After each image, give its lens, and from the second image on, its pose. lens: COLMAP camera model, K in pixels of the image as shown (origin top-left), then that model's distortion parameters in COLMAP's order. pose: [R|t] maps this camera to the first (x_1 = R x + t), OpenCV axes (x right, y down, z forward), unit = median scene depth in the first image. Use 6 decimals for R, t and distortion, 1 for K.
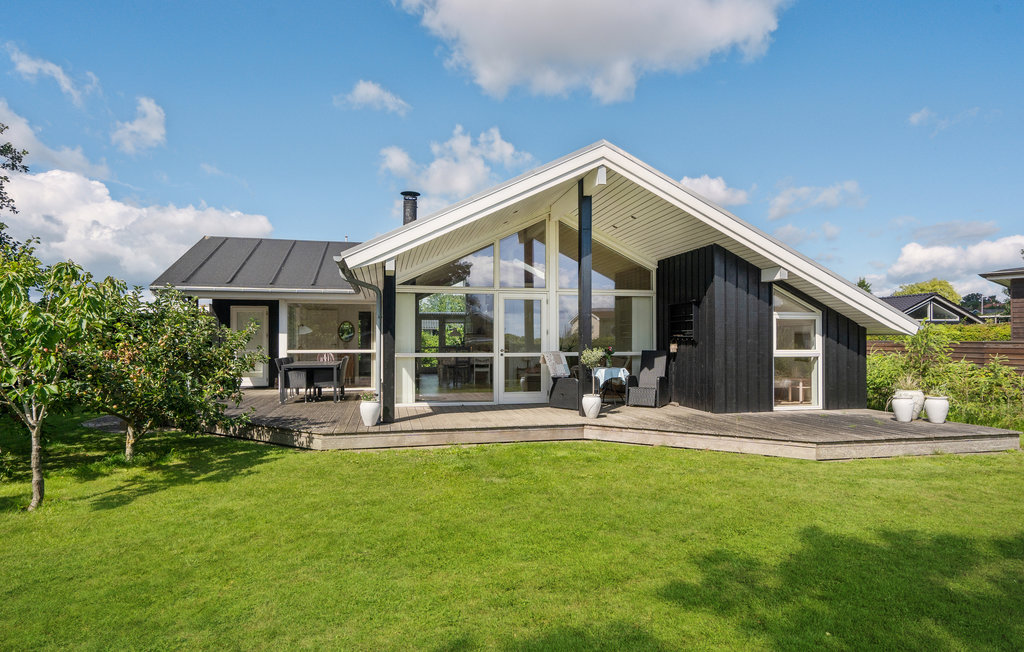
lens RADIAL K [[569.9, 0, 526.0], [0, 569.9, 337.7], [0, 0, 1]] dist [0.047378, 0.000231]
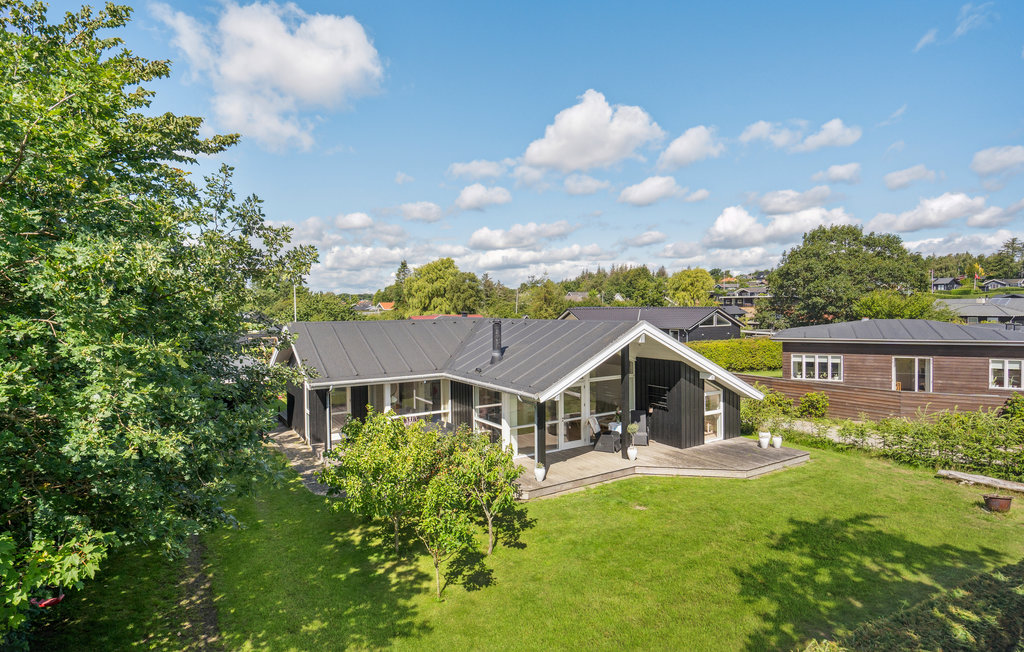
lens RADIAL K [[569.9, 0, 526.0], [0, 569.9, 337.7], [0, 0, 1]] dist [0.047378, 0.000231]
pose [[0.941445, -0.029119, 0.335908, -0.751733], [0.006044, 0.997561, 0.069536, -0.357161], [-0.337113, -0.063434, 0.939325, -0.573239]]
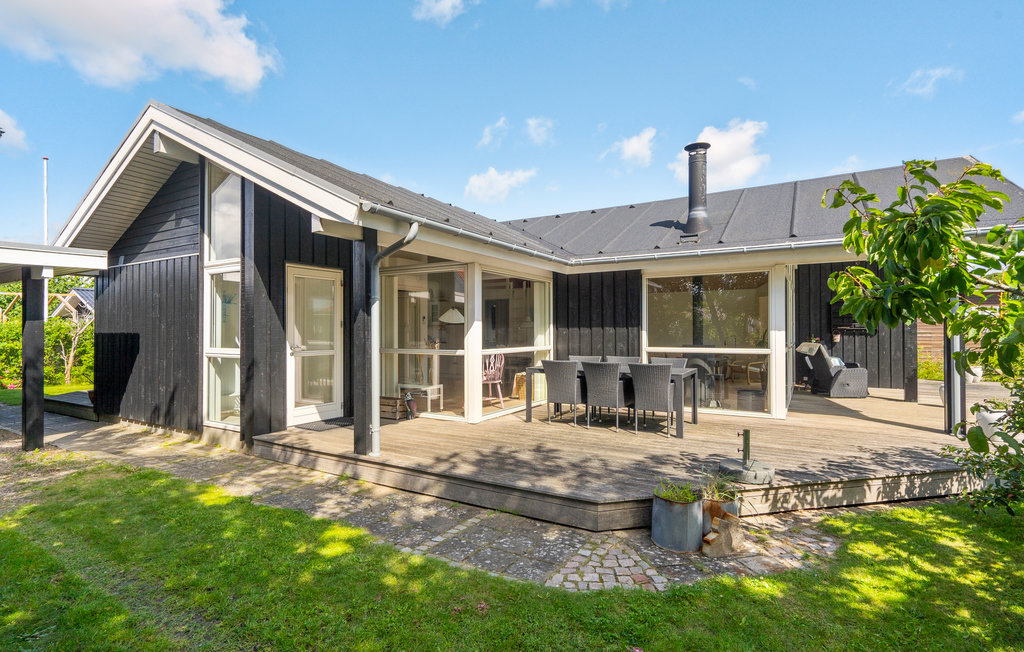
lens RADIAL K [[509.1, 0, 512.0], [0, 509.1, 326.0], [0, 0, 1]] dist [-0.001155, -0.000045]
pose [[0.685201, 0.004439, 0.728341, -1.015199], [-0.005590, 0.999984, -0.000835, -0.002886], [-0.728333, -0.003499, 0.685215, 0.818317]]
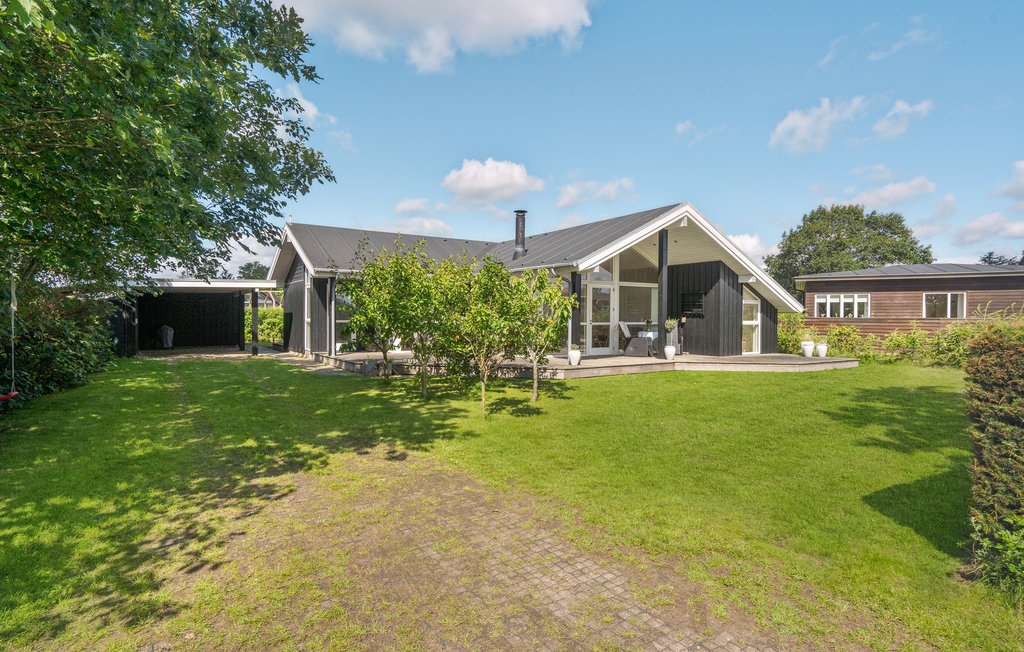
lens RADIAL K [[569.9, 0, 526.0], [0, 569.9, 337.7], [0, 0, 1]] dist [0.047378, 0.000231]
pose [[0.931721, -0.007798, 0.363092, -0.818646], [-0.008957, 0.998972, 0.044440, -0.000059], [-0.363066, -0.044658, 0.930693, -0.404226]]
